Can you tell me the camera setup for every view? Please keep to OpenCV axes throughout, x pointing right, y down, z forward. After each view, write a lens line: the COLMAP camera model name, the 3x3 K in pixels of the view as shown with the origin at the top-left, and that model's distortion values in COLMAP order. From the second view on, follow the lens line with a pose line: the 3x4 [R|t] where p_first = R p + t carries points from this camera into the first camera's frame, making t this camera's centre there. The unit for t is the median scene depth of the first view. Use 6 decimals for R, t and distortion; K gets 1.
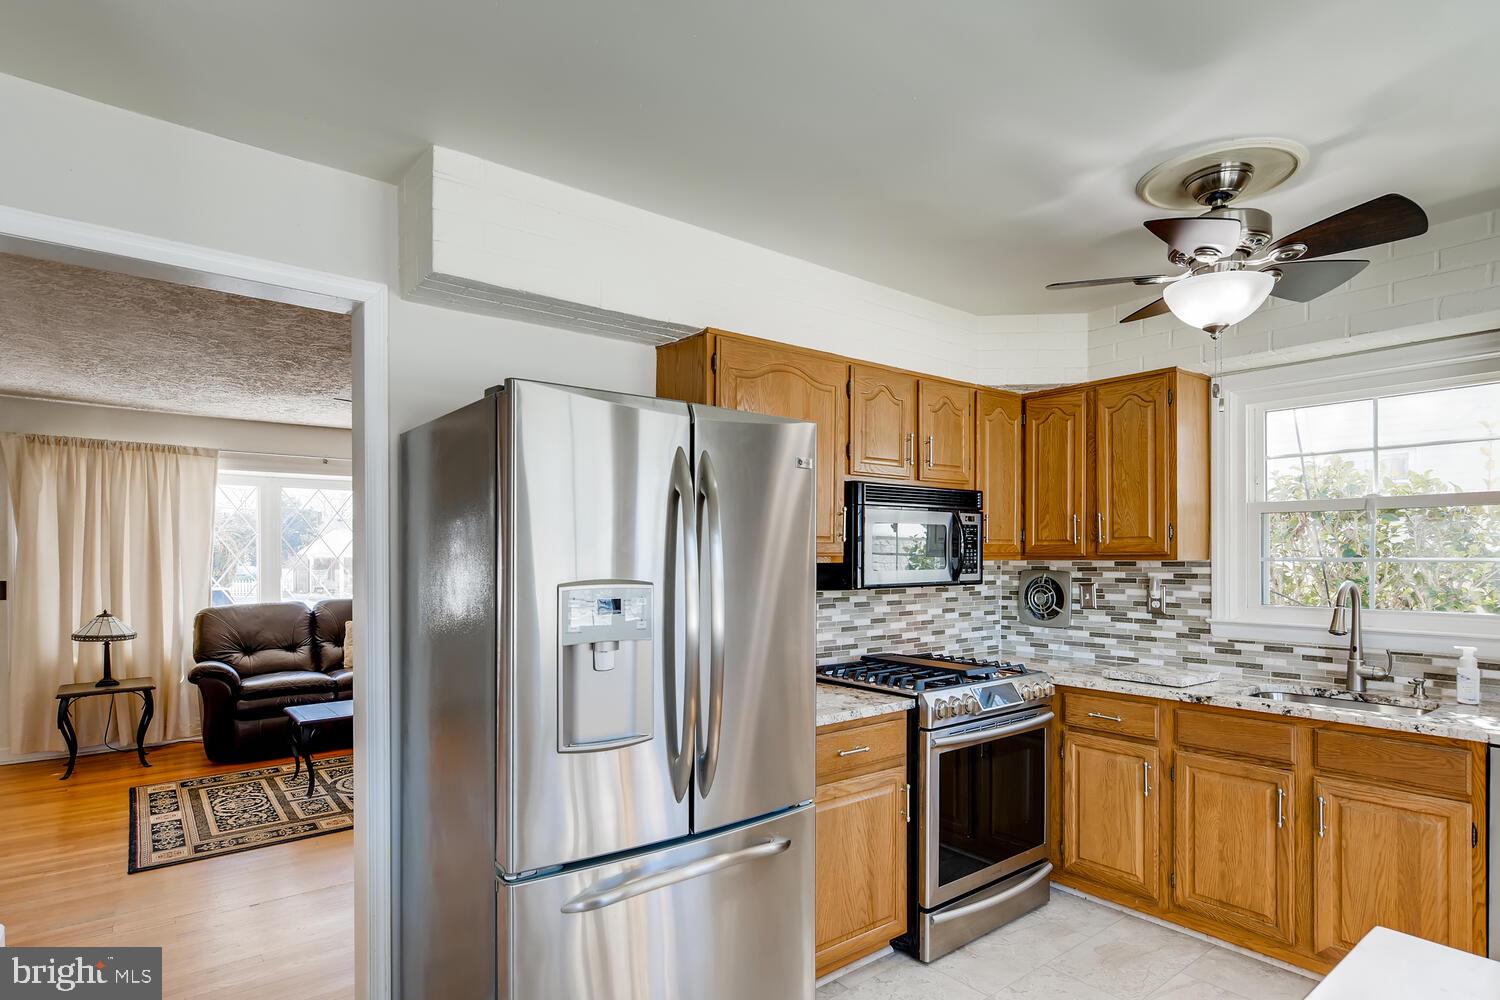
lens RADIAL K [[785.1, 0, 737.0], [0, 785.1, 546.7], [0, 0, 1]] dist [-0.004166, 0.003897]
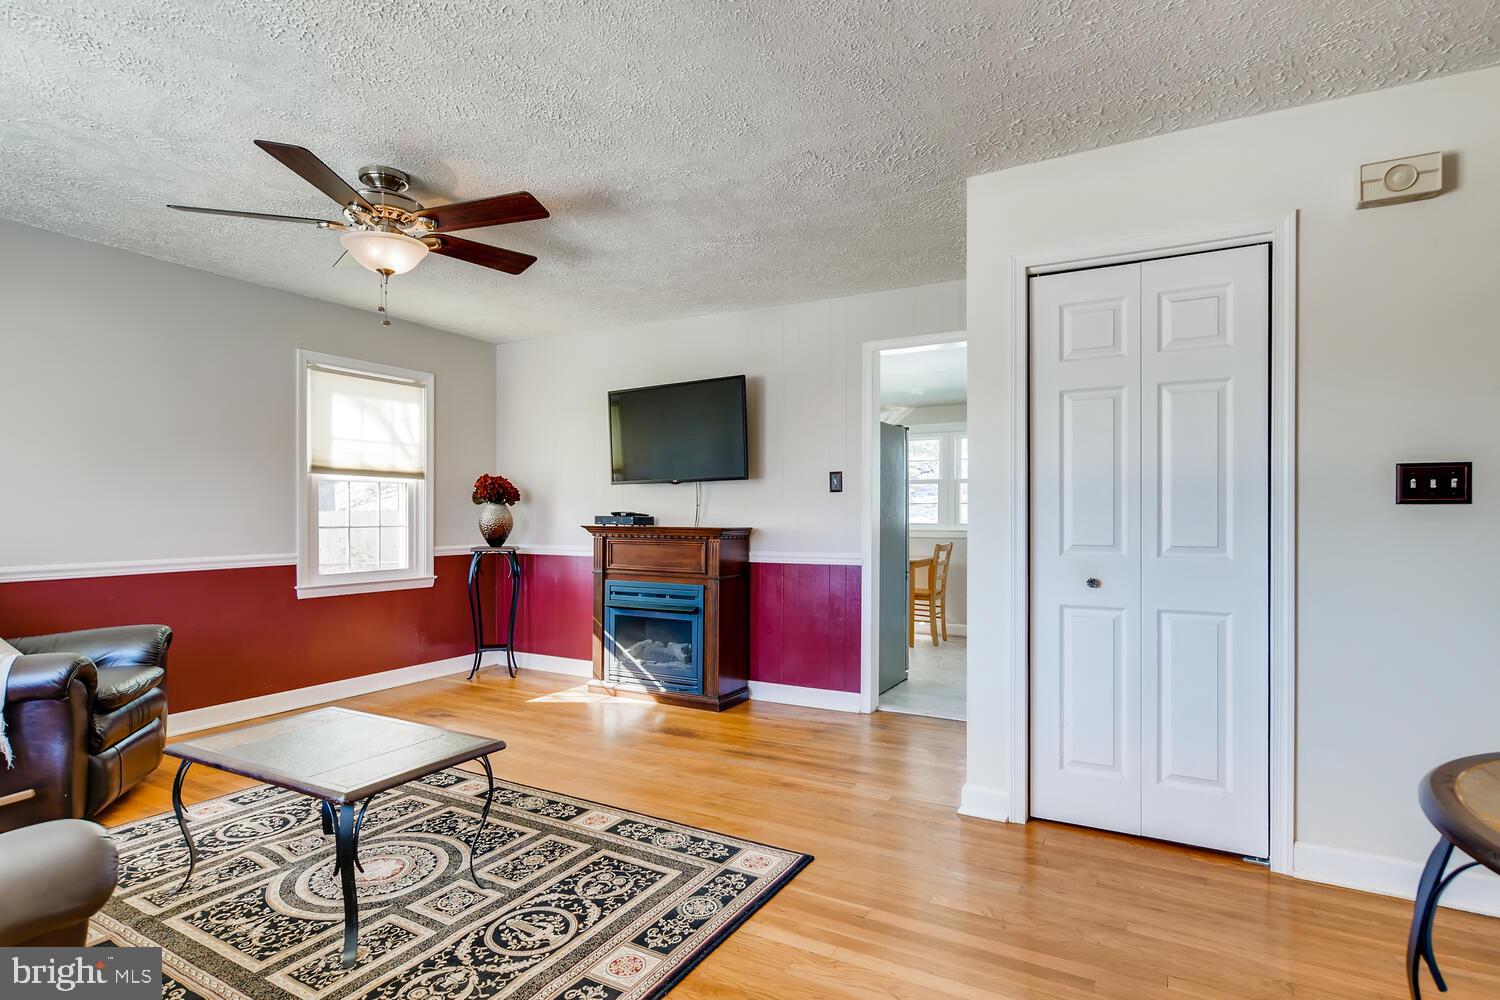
lens RADIAL K [[785.1, 0, 766.6], [0, 785.1, 516.7], [0, 0, 1]] dist [-0.004166, 0.003897]
pose [[-0.414230, 0.004224, 0.910162, -1.902805], [-0.003543, 0.999974, -0.006253, 0.116345], [-0.910165, -0.005815, -0.414205, 1.781659]]
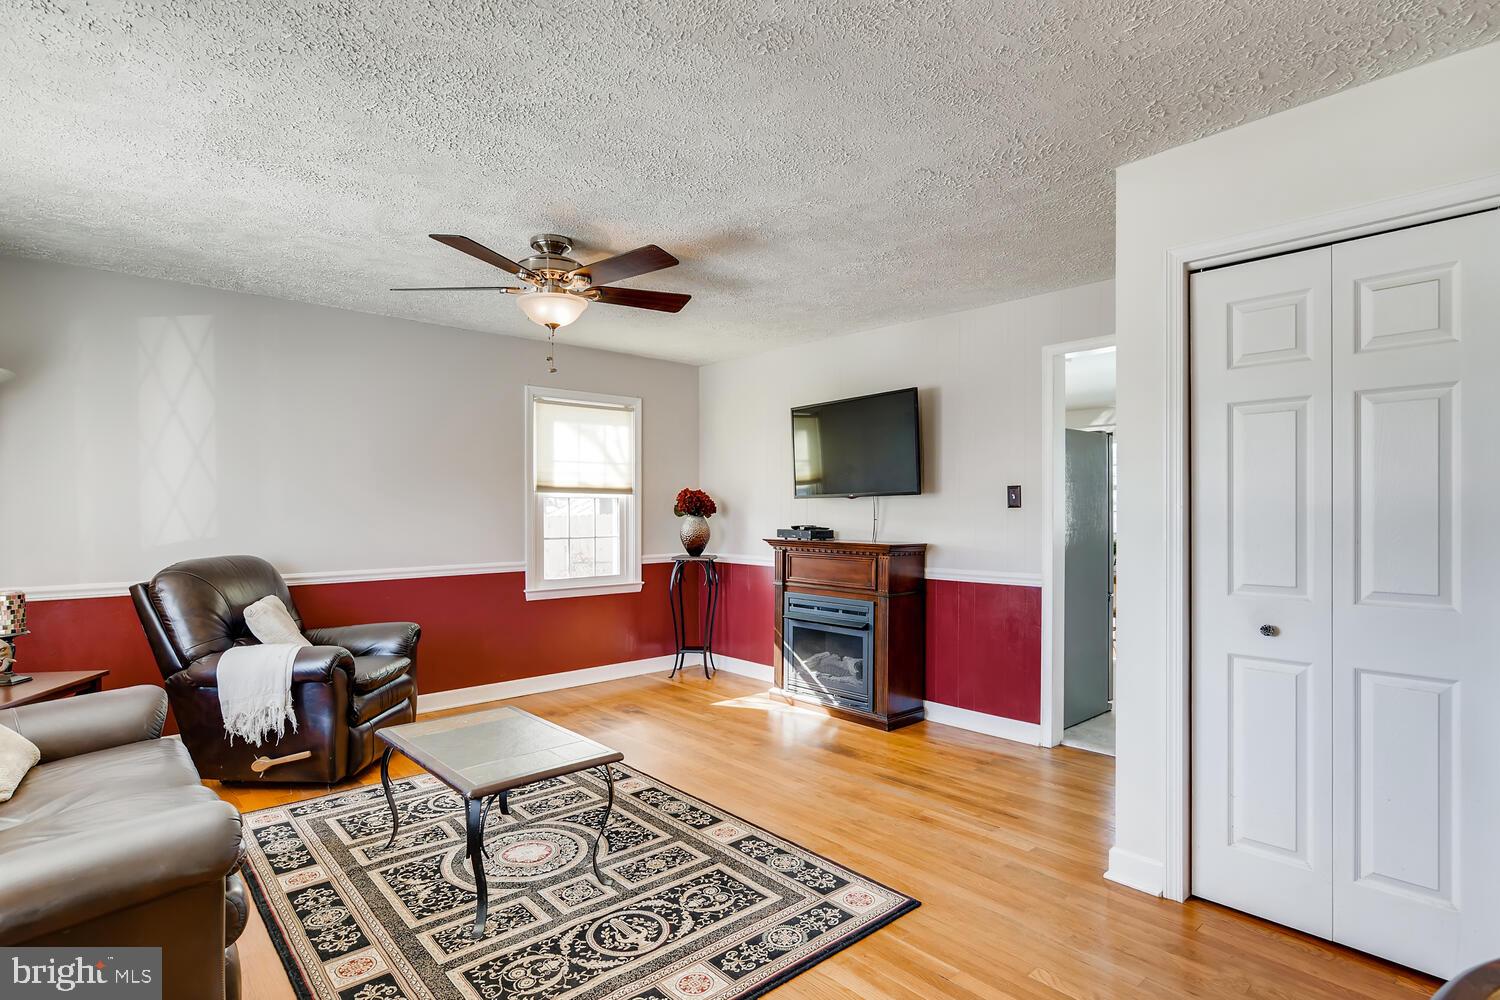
lens RADIAL K [[785.1, 0, 752.6], [0, 785.1, 513.5], [0, 0, 1]] dist [-0.004166, 0.003897]
pose [[-0.090408, 0.002621, 0.995901, -1.957864], [-0.004571, 0.999985, -0.003046, 0.068827], [-0.995894, -0.004828, -0.090395, 1.604616]]
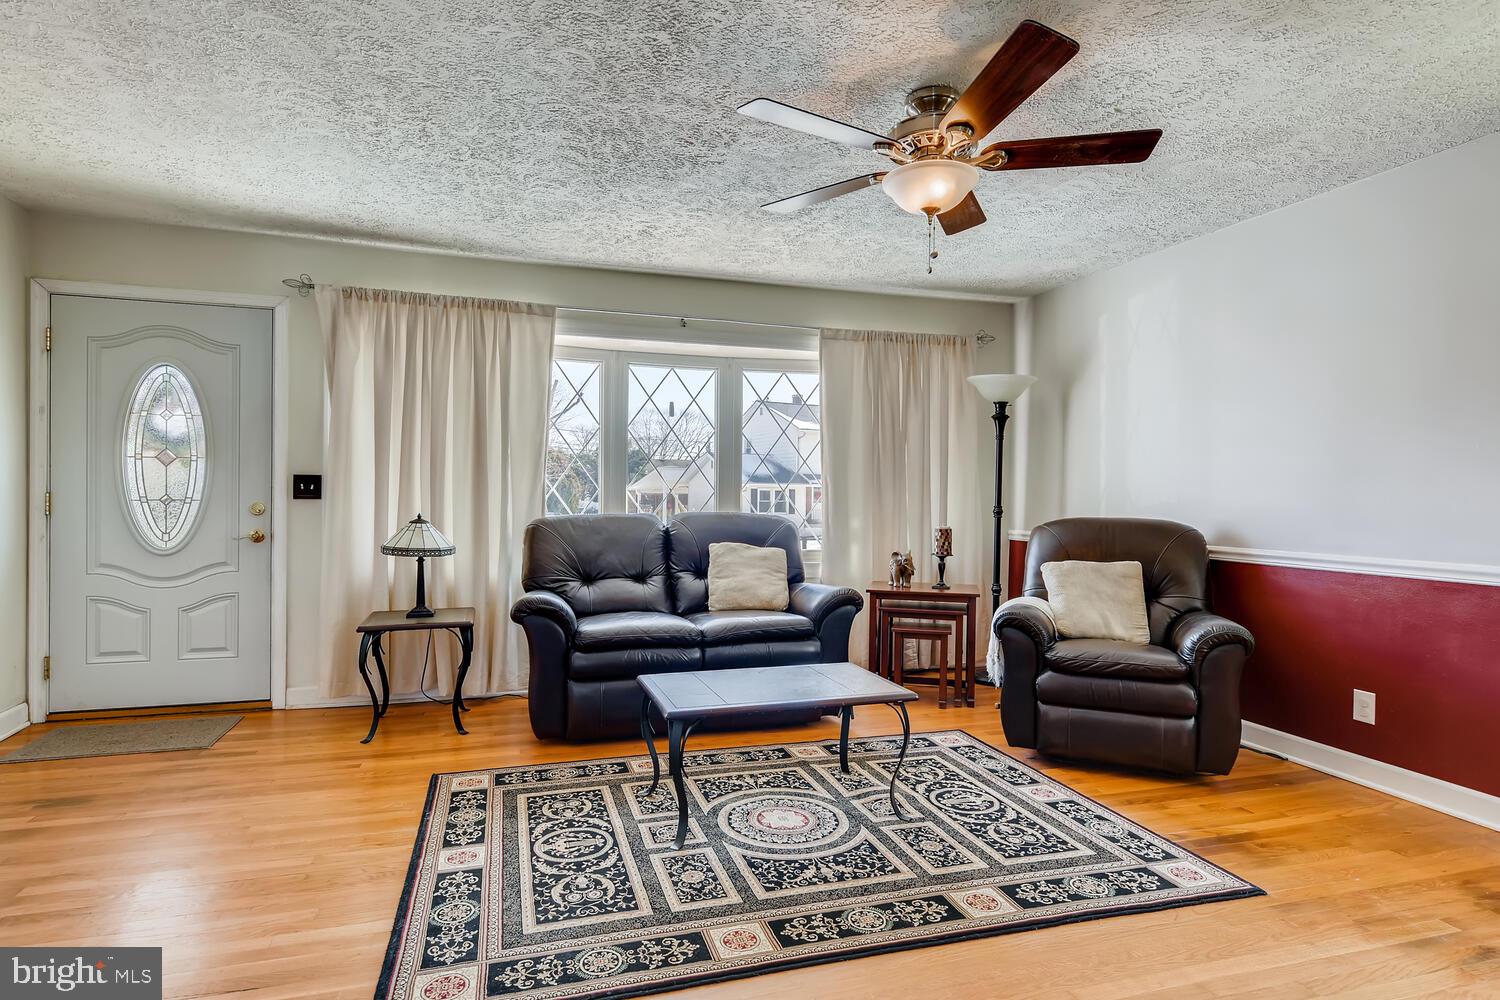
lens RADIAL K [[785.1, 0, 764.9], [0, 785.1, 485.6], [0, 0, 1]] dist [-0.004166, 0.003897]
pose [[0.944544, 0.009989, -0.328233, -0.519280], [-0.012093, 0.999917, -0.004371, 0.107120], [0.328162, 0.008098, 0.944587, 0.827649]]
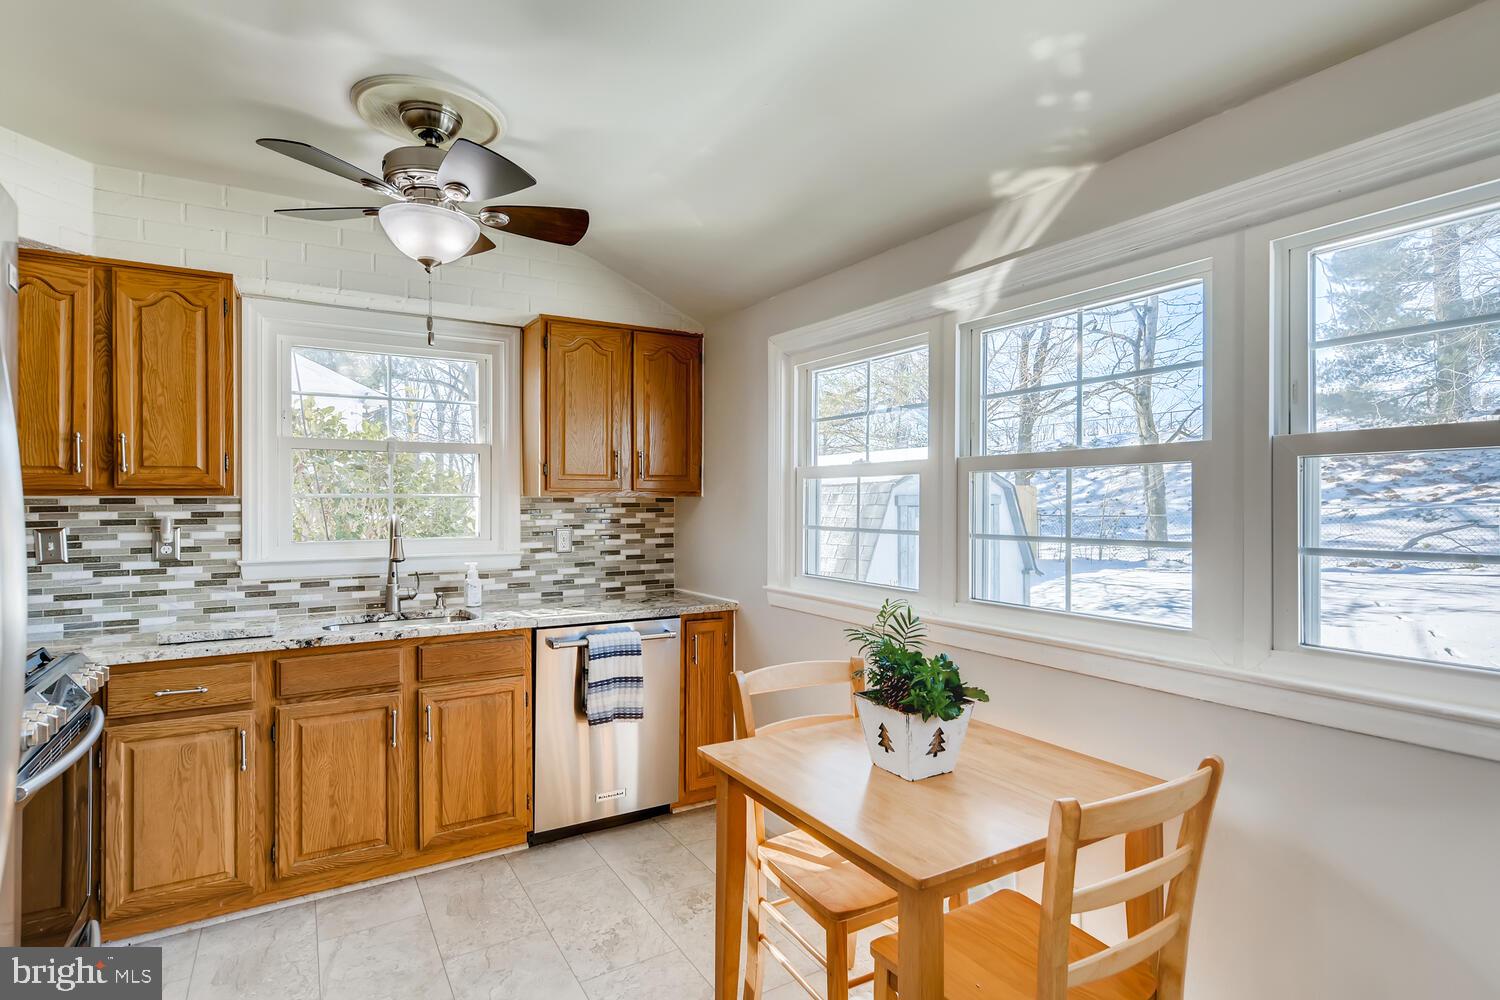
lens RADIAL K [[785.1, 0, 738.8], [0, 785.1, 490.7], [0, 0, 1]] dist [-0.004166, 0.003897]
pose [[0.105598, 0.018313, 0.994240, -0.226416], [-0.007573, 0.999816, -0.017612, 0.021268], [-0.994380, -0.005669, 0.105717, 0.313662]]
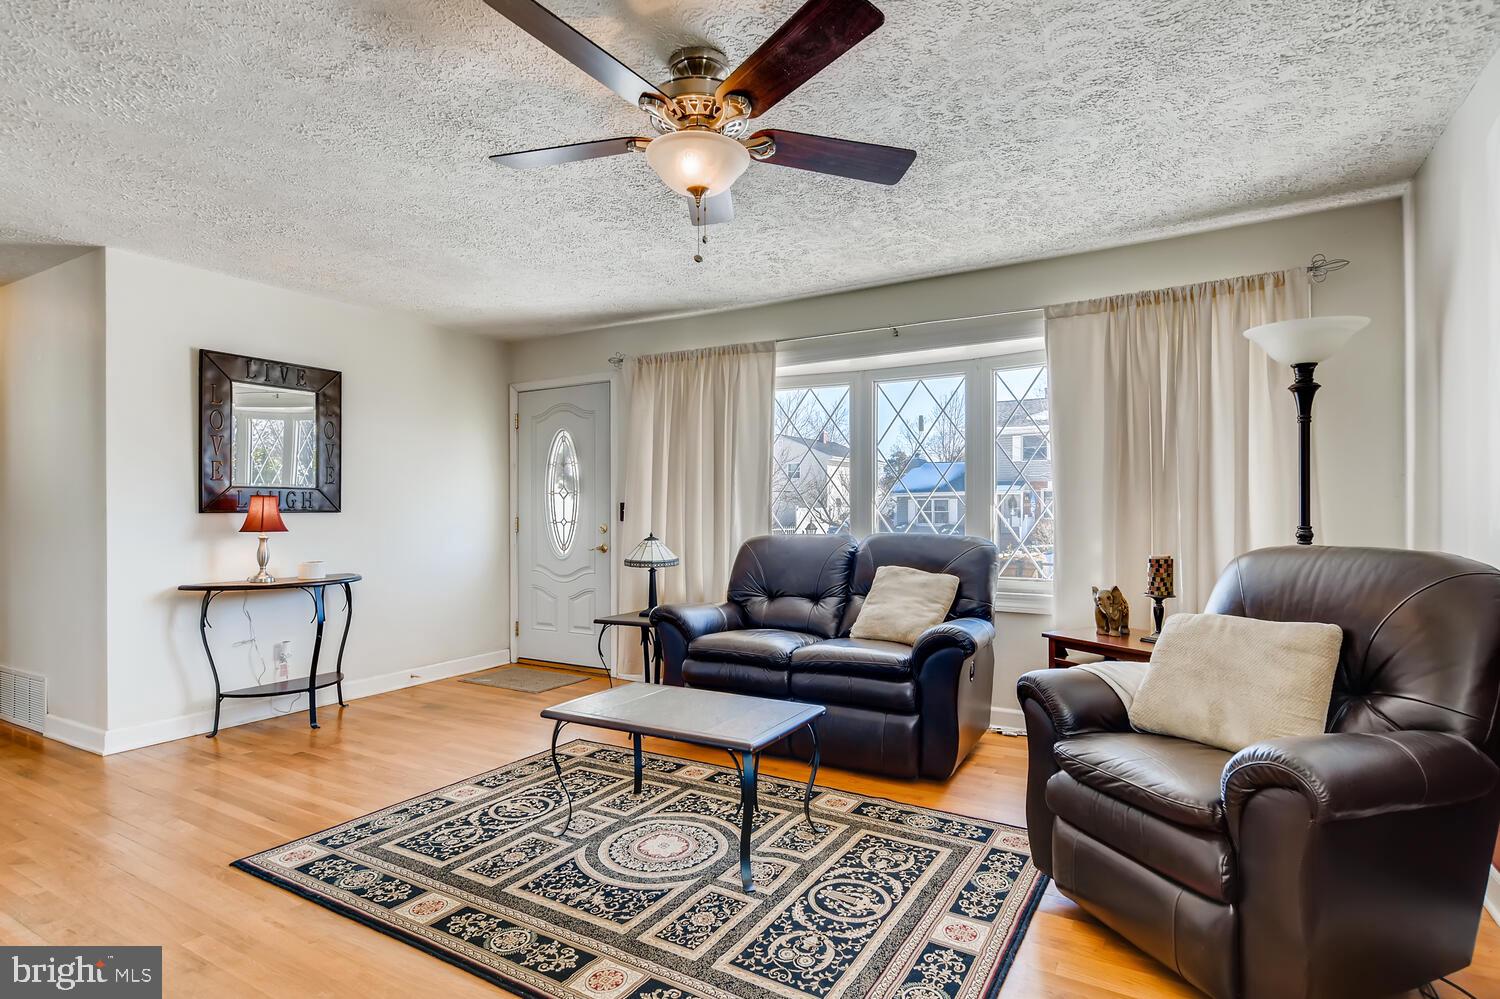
lens RADIAL K [[785.1, 0, 768.6], [0, 785.1, 497.6], [0, 0, 1]] dist [-0.004166, 0.003897]
pose [[0.393797, -0.013525, -0.919098, 0.164942], [0.009731, 0.999897, -0.010544, 0.101953], [0.919146, -0.004791, 0.393888, 1.543450]]
